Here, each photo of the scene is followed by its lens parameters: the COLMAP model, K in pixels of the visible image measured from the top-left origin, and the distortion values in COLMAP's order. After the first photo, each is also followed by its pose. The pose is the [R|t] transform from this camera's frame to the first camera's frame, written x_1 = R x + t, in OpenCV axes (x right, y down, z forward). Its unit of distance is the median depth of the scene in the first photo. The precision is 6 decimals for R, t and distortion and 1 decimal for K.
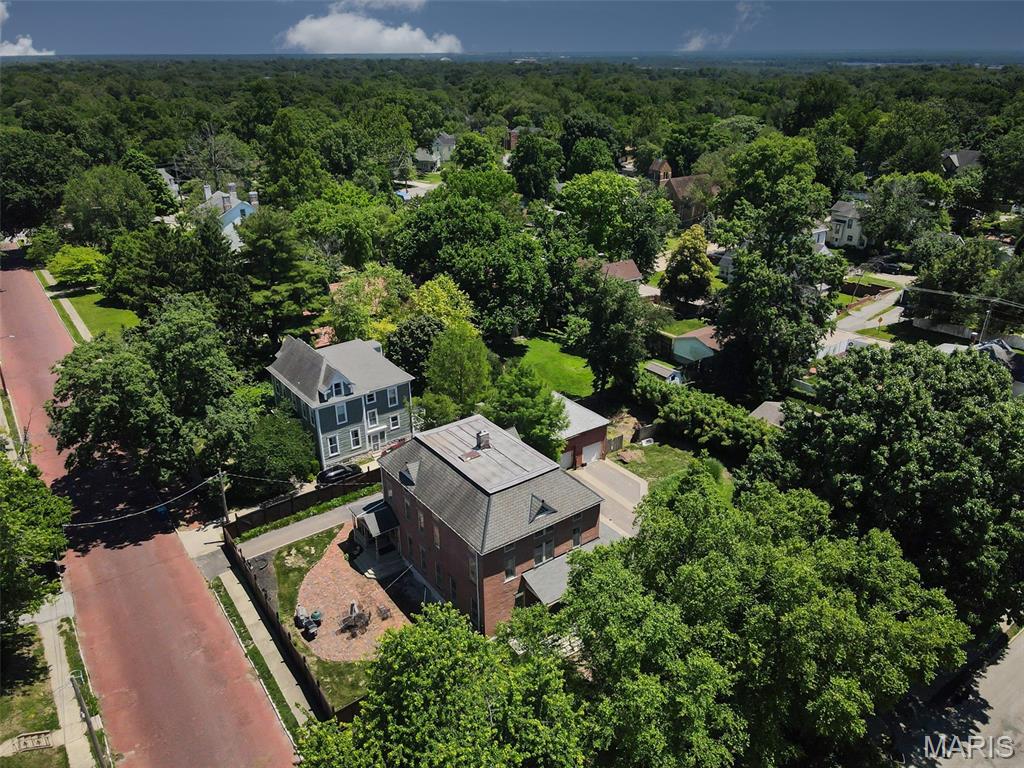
lens RADIAL K [[753.2, 0, 512.0], [0, 753.2, 384.0], [0, 0, 1]] dist [0.010728, 0.010199]
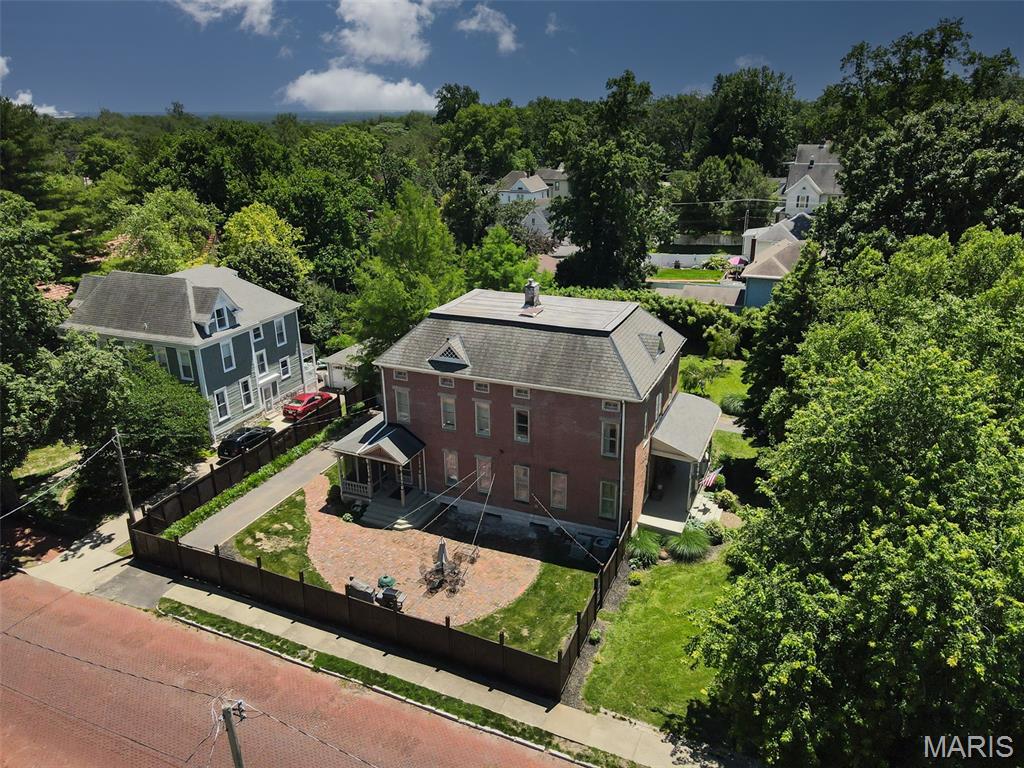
lens RADIAL K [[753.2, 0, 512.0], [0, 753.2, 384.0], [0, 0, 1]] dist [0.010728, 0.010199]
pose [[0.861811, -0.180285, 0.474109, -0.342762], [0.212380, 0.977079, -0.014508, 0.133385], [-0.460627, 0.113195, 0.880346, 0.279056]]
